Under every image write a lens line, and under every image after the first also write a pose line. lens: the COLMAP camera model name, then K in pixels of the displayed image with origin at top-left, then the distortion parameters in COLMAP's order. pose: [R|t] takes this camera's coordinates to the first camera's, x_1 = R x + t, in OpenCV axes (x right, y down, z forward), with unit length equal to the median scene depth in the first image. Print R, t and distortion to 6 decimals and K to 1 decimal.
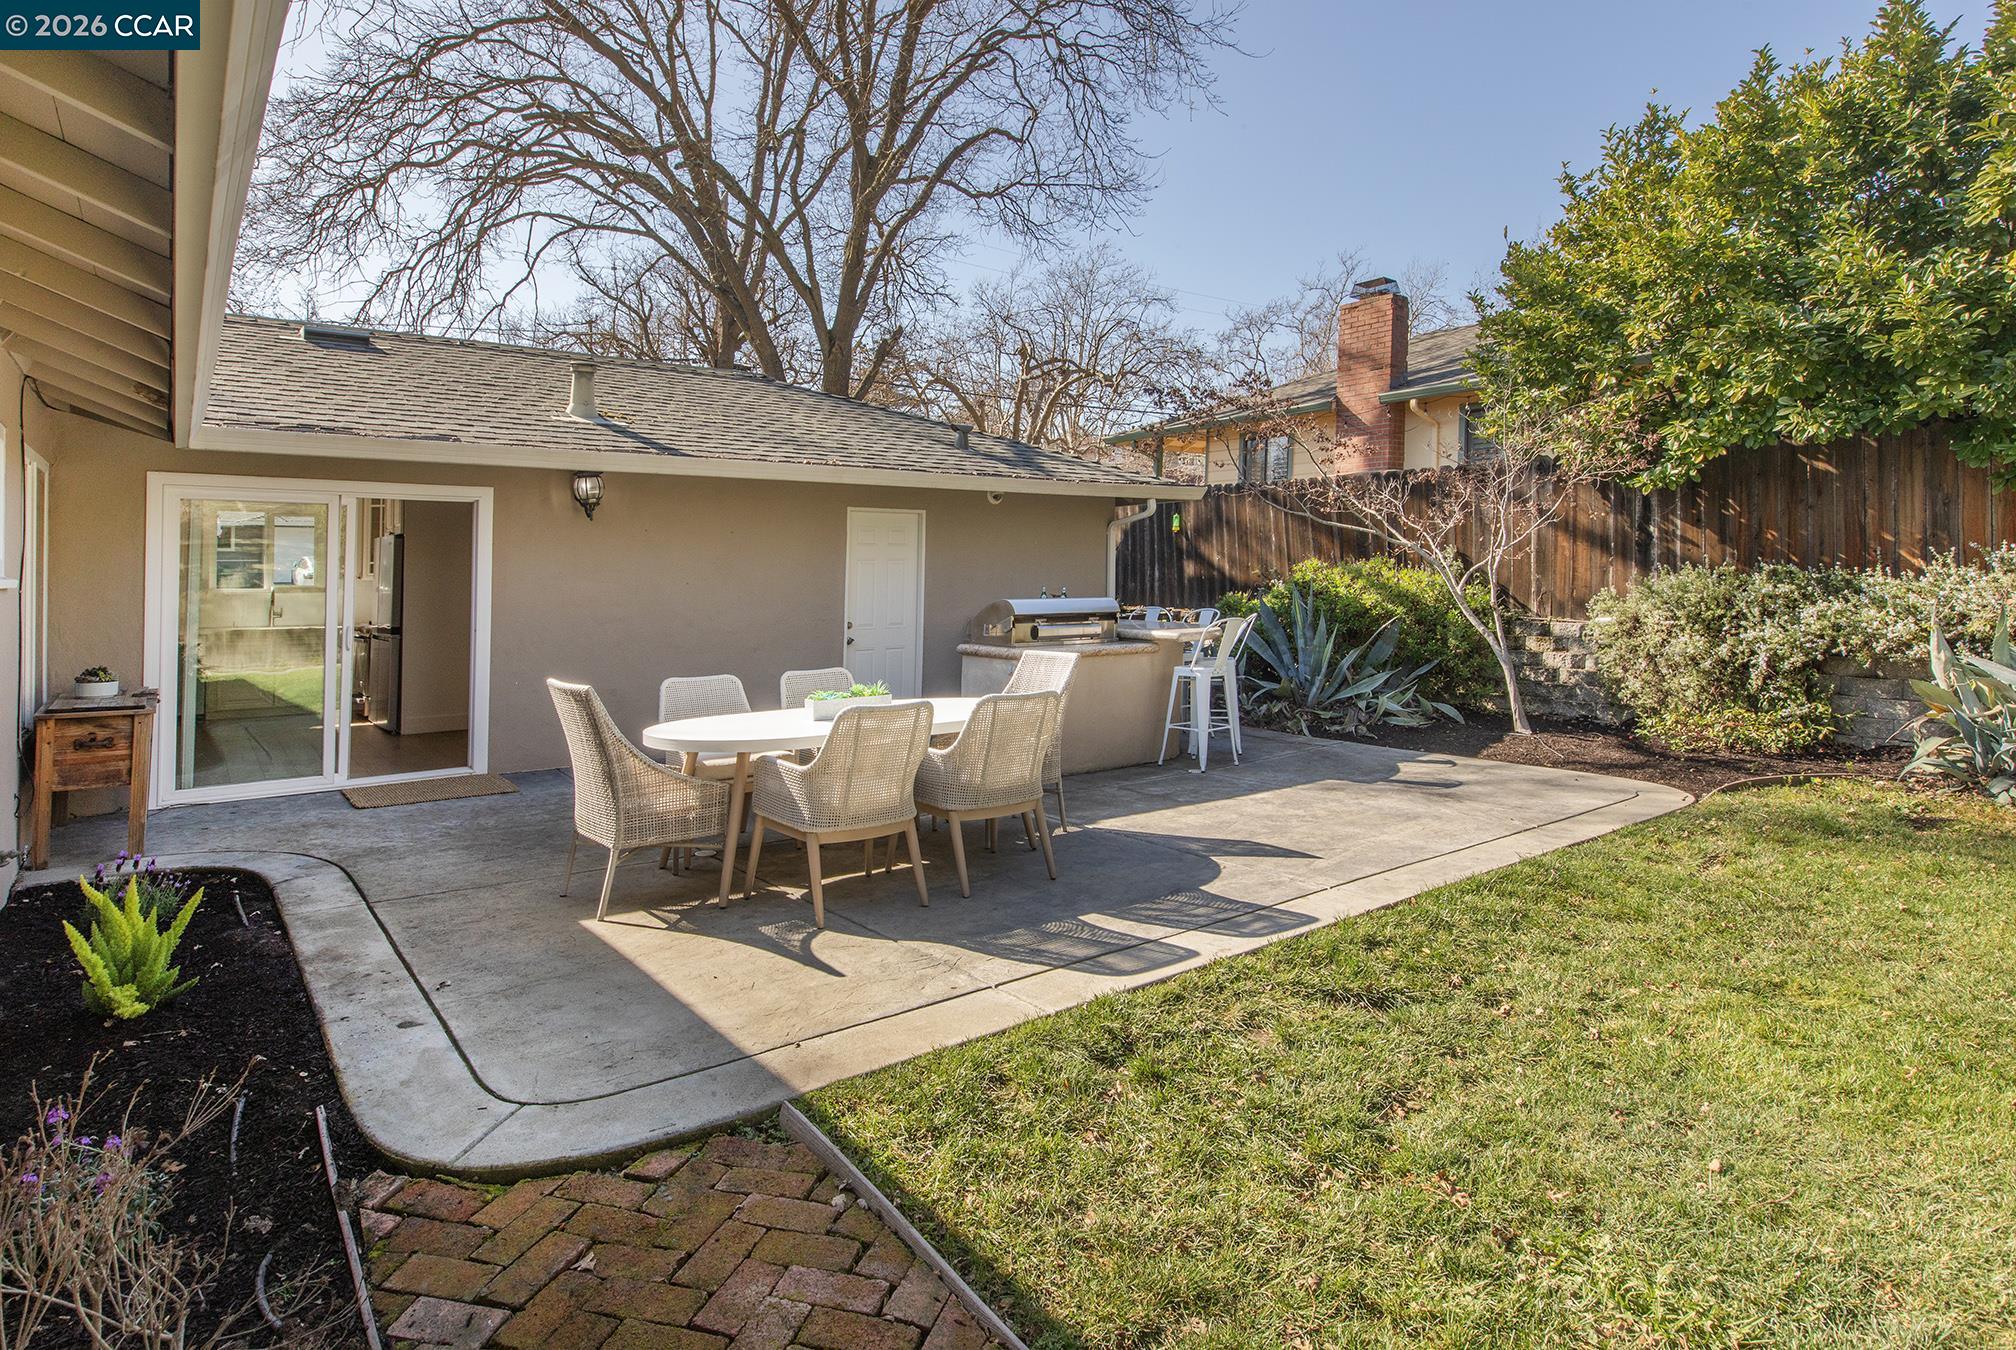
lens RADIAL K [[1089.5, 0, 1008.0], [0, 1089.5, 675.0], [0, 0, 1]] dist [-0.001496, 0.000444]
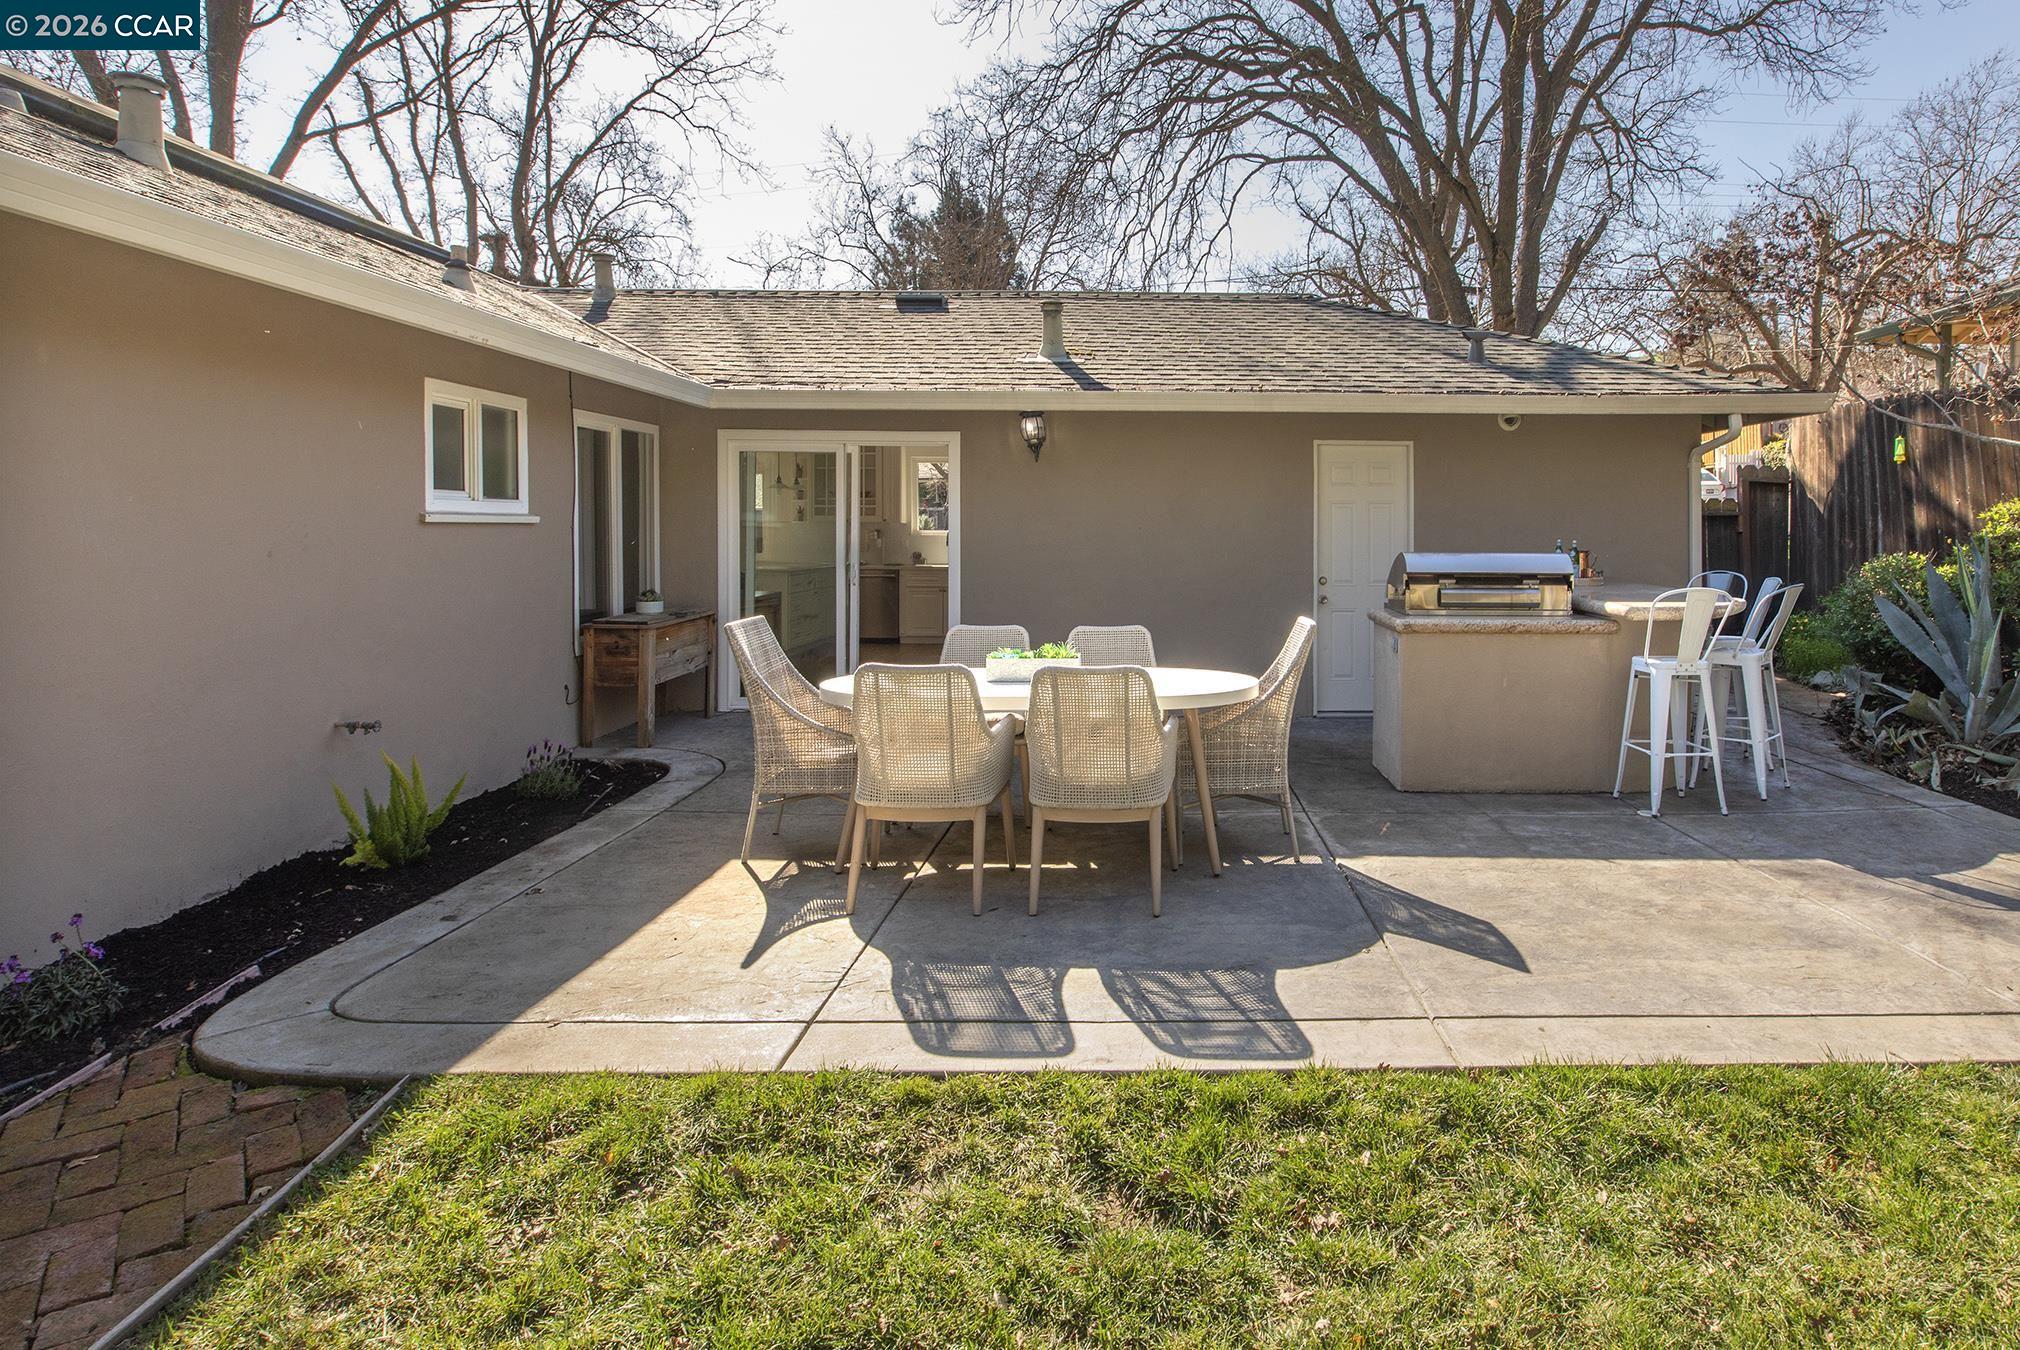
lens RADIAL K [[1182.1, 0, 1009.9], [0, 1182.1, 599.3], [0, 0, 1]] dist [0.002009, -0.001029]
pose [[0.802688, 0.048206, -0.594447, 0.273806], [-0.065096, 0.997855, -0.006981, -0.012562], [0.592835, 0.044300, 0.804104, 0.168932]]
